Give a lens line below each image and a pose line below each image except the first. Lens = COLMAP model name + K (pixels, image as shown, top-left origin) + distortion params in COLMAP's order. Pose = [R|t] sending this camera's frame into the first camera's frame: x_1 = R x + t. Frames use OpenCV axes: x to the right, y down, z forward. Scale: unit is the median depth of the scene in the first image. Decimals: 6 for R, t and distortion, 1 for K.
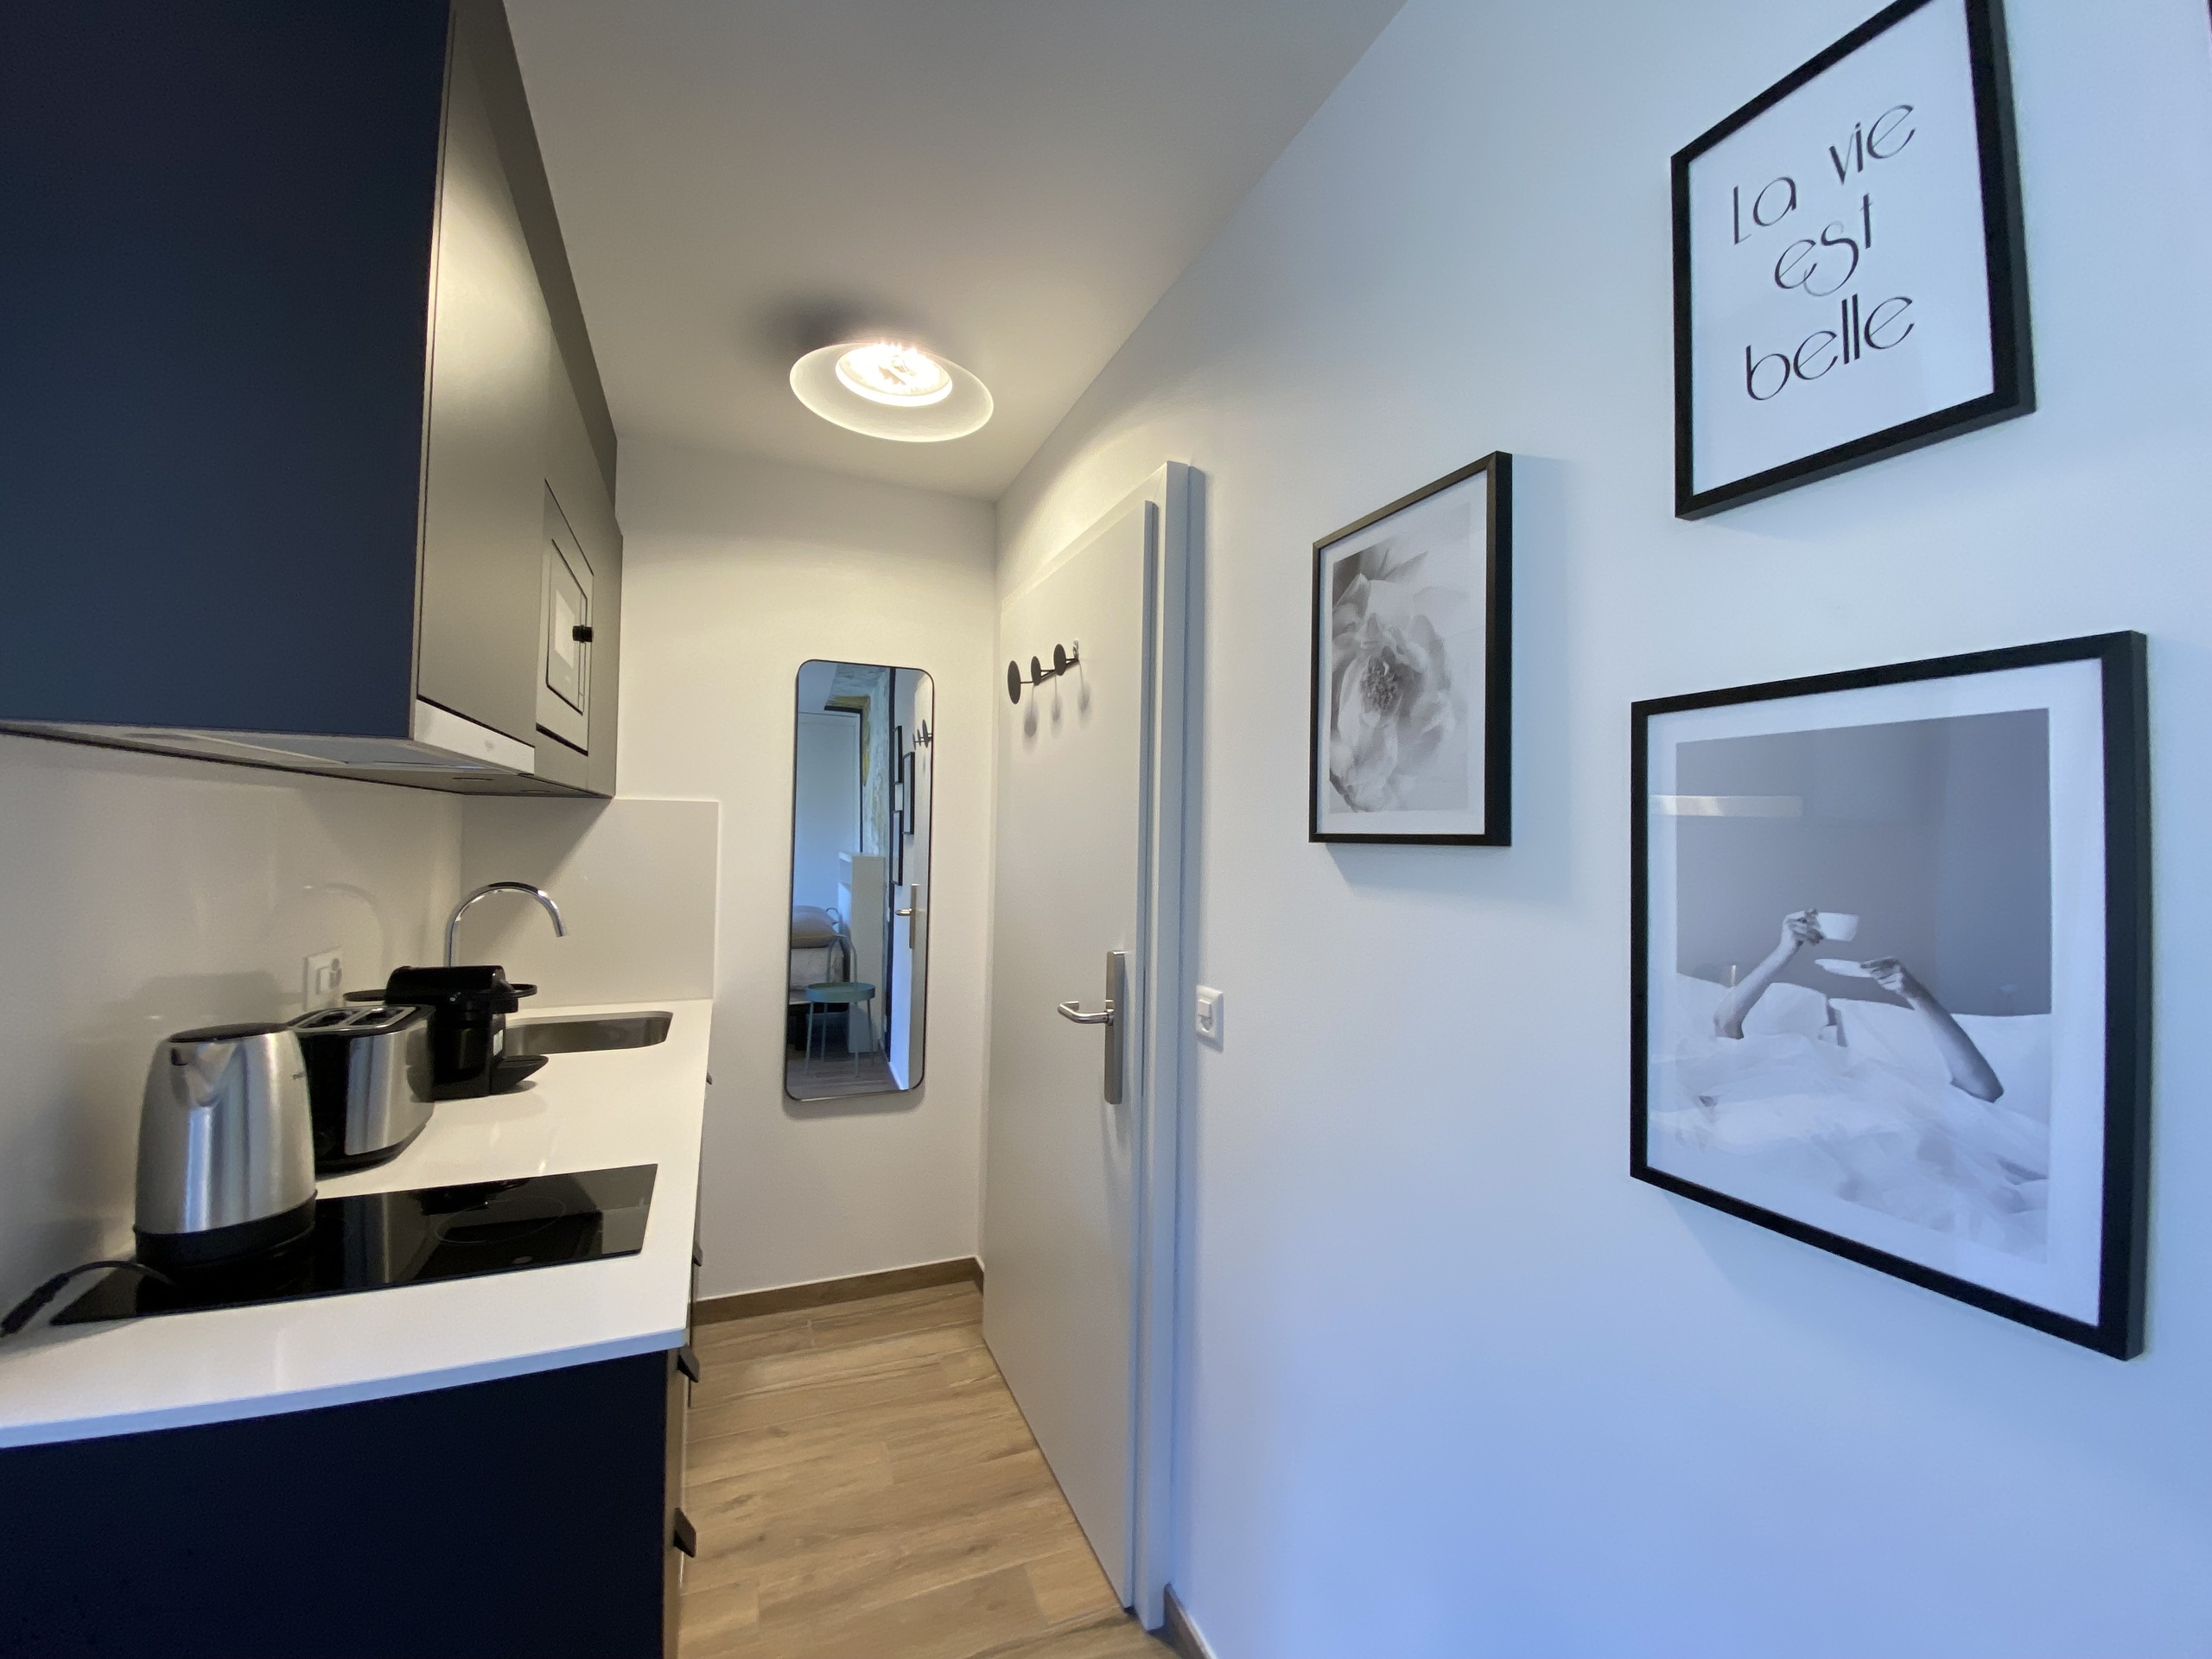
lens RADIAL K [[894.5, 0, 1102.6], [0, 894.5, 819.2], [0, 0, 1]] dist [0.000263, -0.000006]
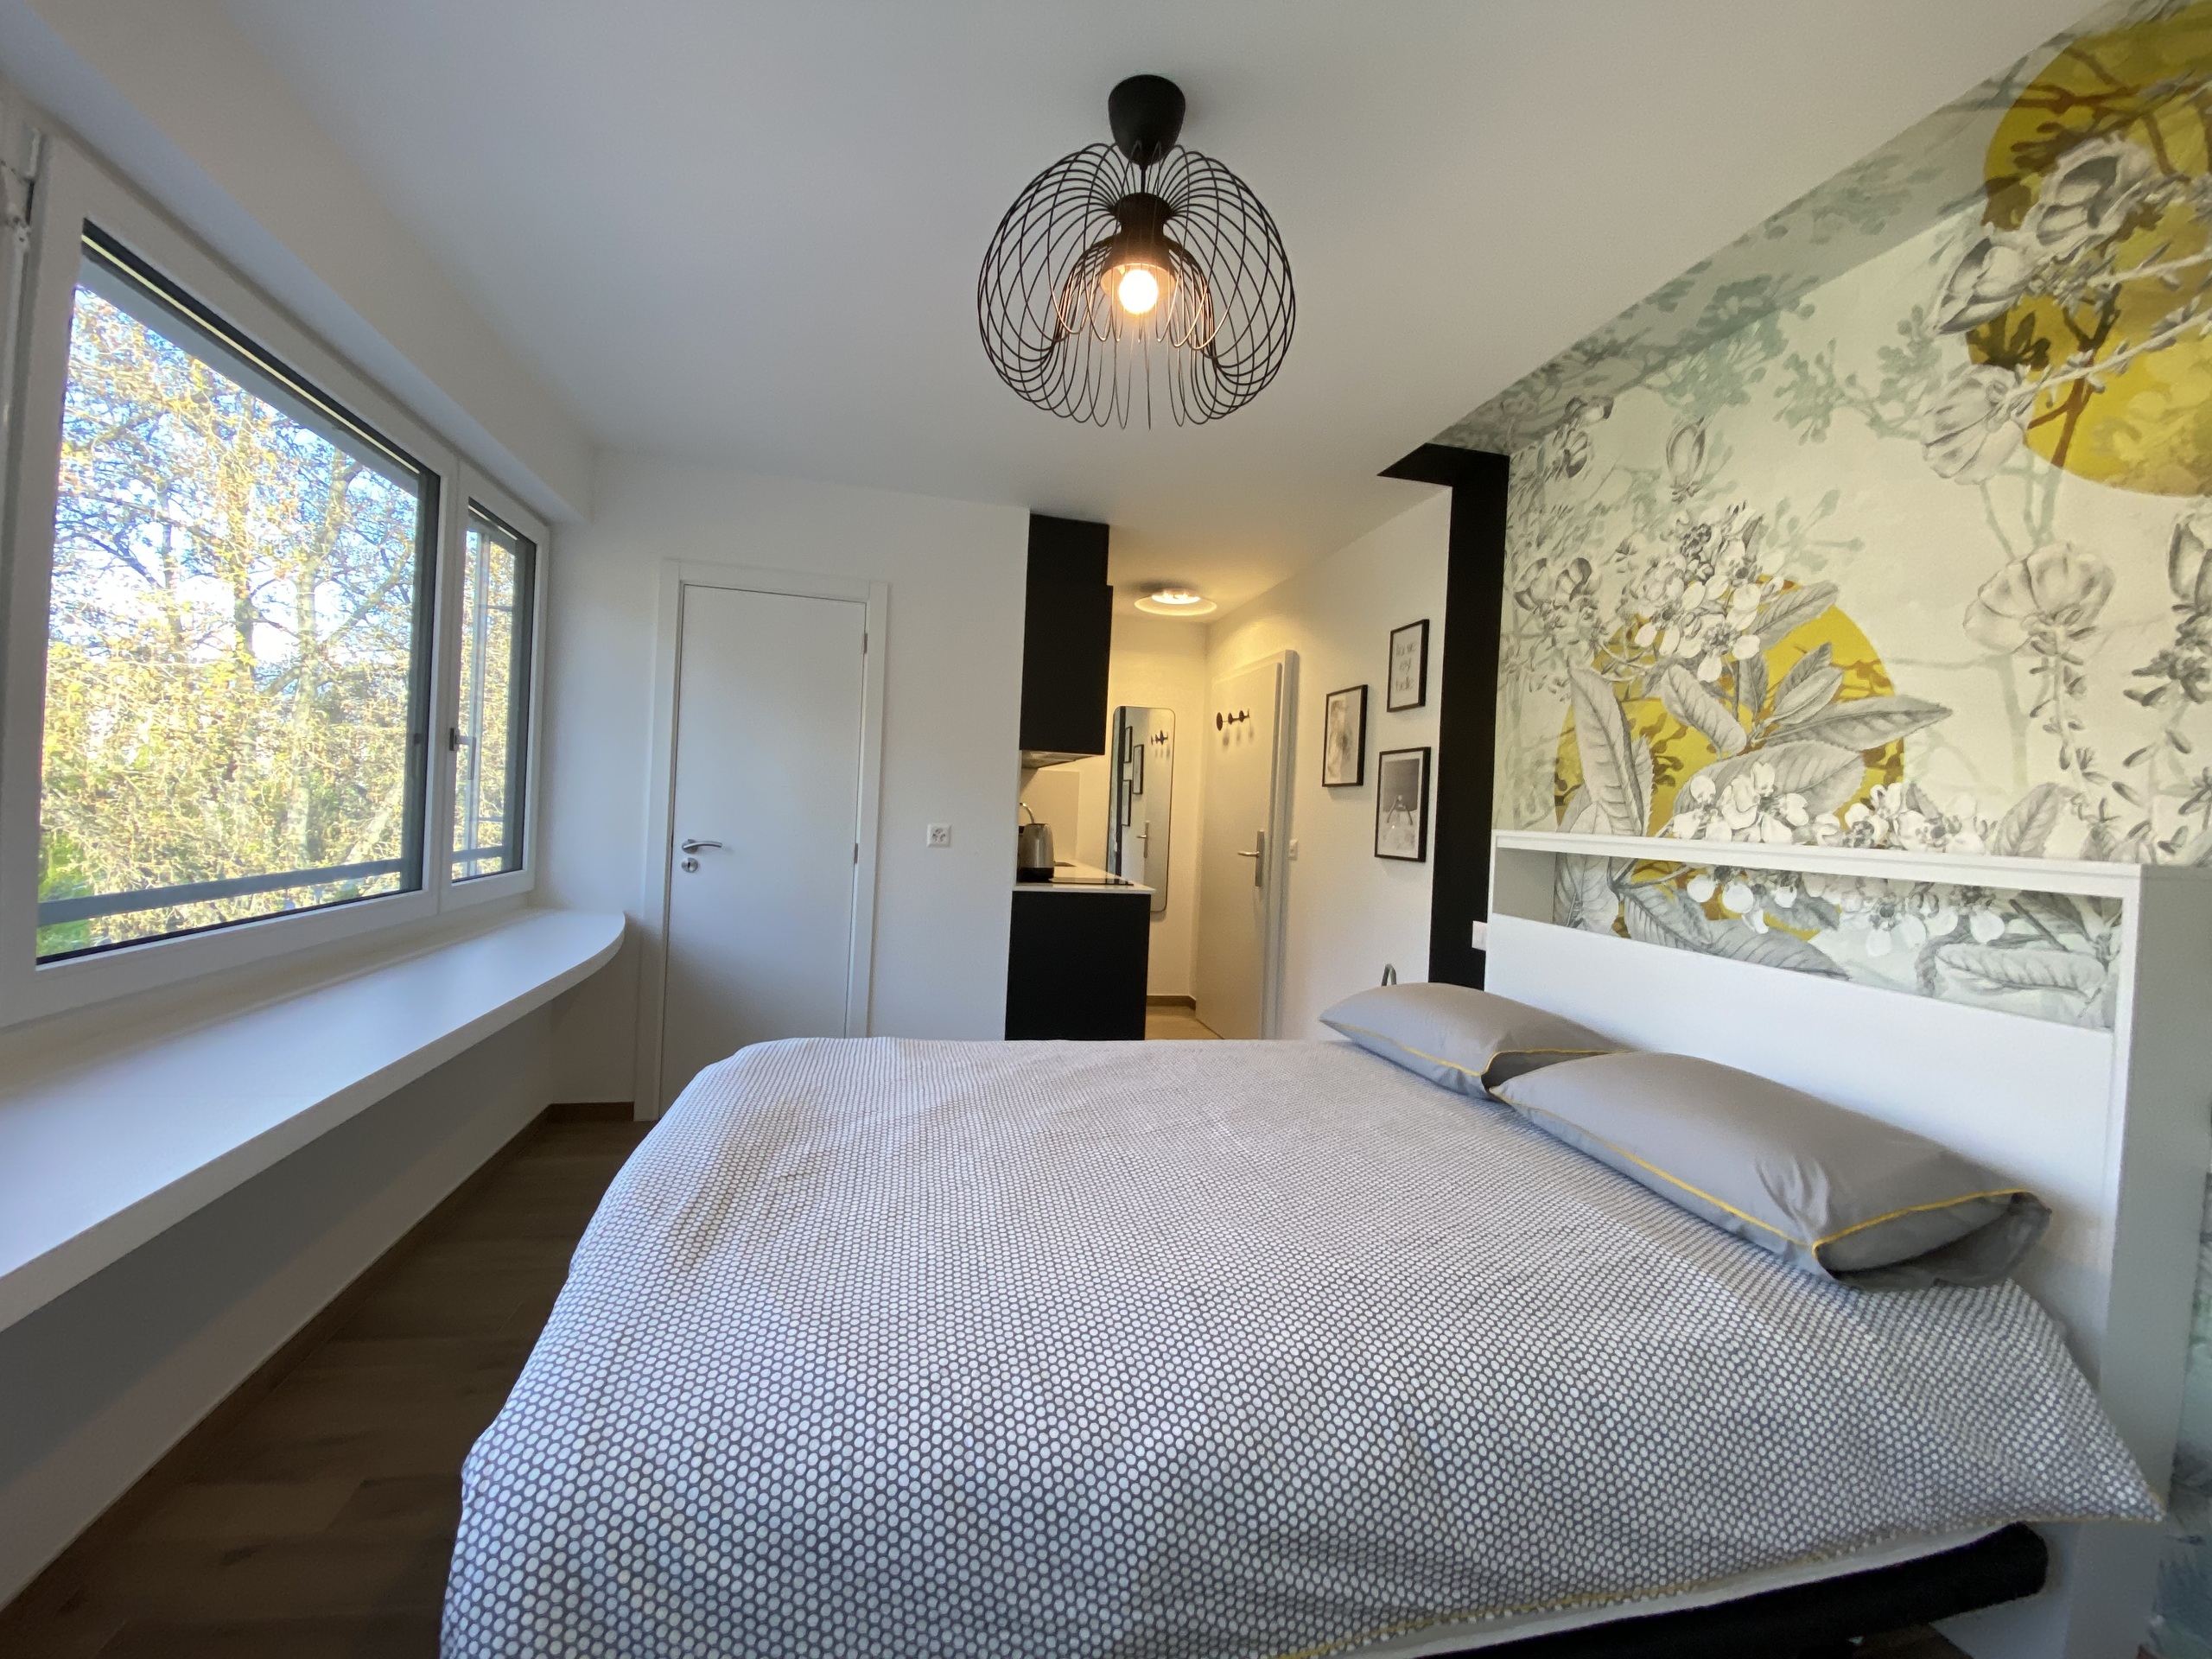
lens RADIAL K [[894.5, 0, 1115.1], [0, 894.5, 822.8], [0, 0, 1]] dist [0.000263, -0.000006]
pose [[0.987762, 0.030041, -0.153046, -0.006888], [-0.025980, 0.999257, 0.028466, 0.060571], [0.153787, -0.024142, 0.987809, -1.679035]]
